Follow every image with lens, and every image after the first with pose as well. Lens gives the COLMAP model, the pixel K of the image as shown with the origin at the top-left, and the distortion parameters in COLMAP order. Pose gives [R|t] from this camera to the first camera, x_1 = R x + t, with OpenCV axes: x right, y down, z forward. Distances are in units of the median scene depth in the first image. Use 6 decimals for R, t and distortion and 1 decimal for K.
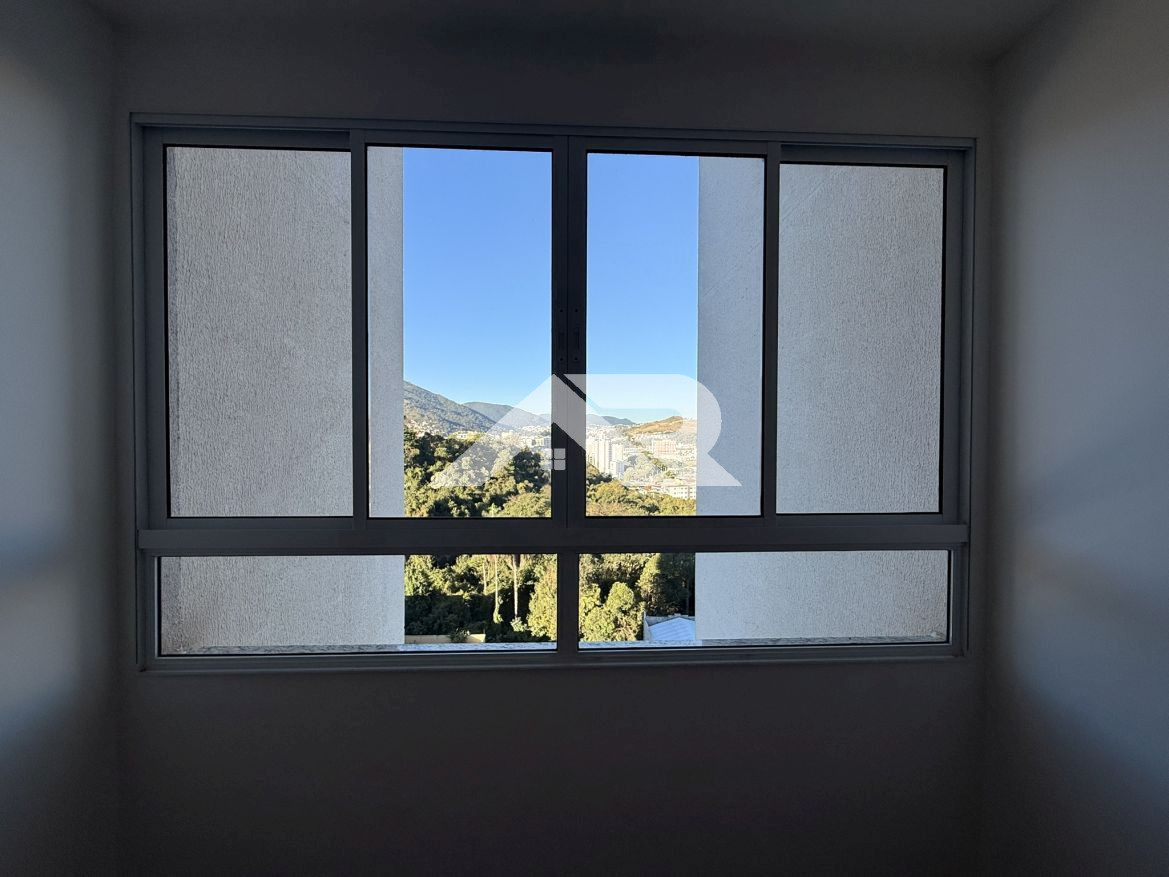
lens RADIAL K [[472.1, 0, 589.7], [0, 472.1, 437.5], [0, 0, 1]] dist [-0.000781, 0.000231]
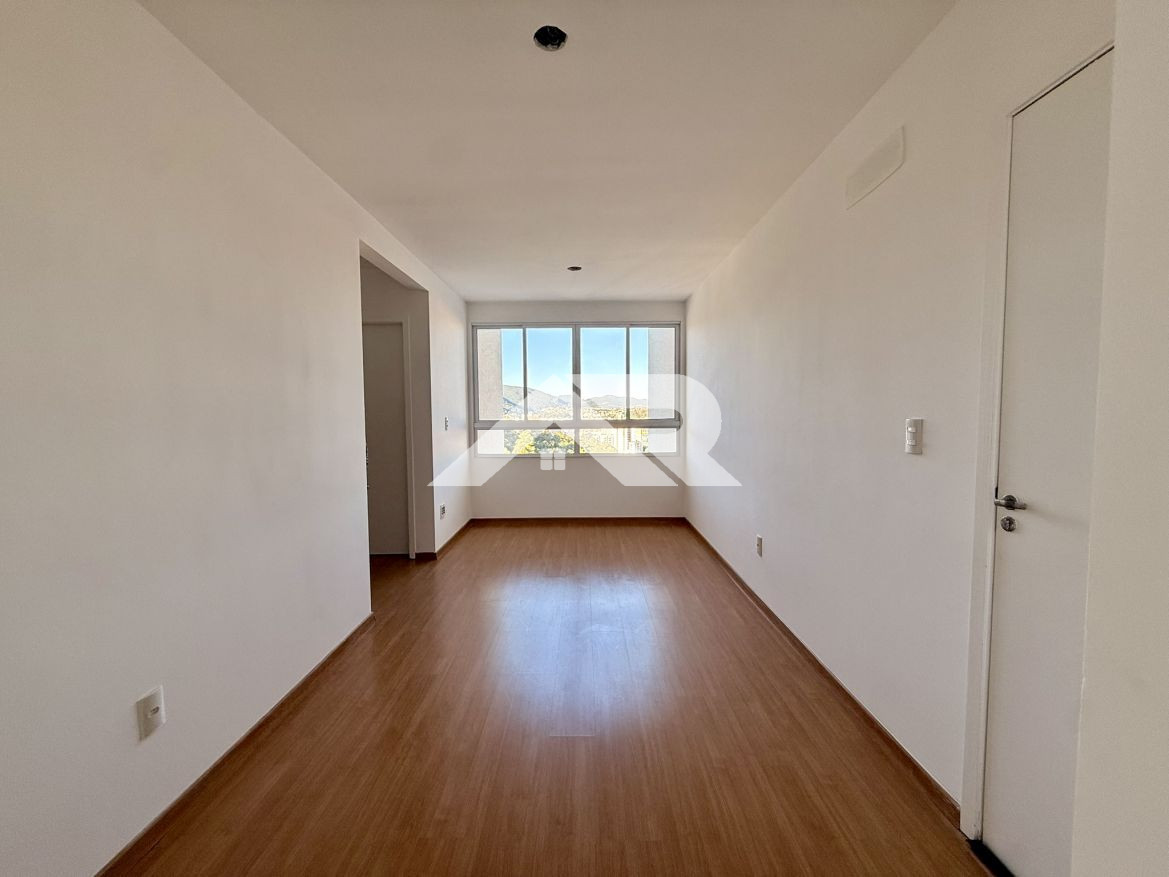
lens RADIAL K [[472.1, 0, 583.0], [0, 472.1, 431.2], [0, 0, 1]] dist [-0.000781, 0.000231]
pose [[0.998476, -0.007212, -0.054717, 0.212686], [0.008658, 0.999618, 0.026240, 0.151053], [0.054507, -0.026674, 0.998157, -2.811363]]
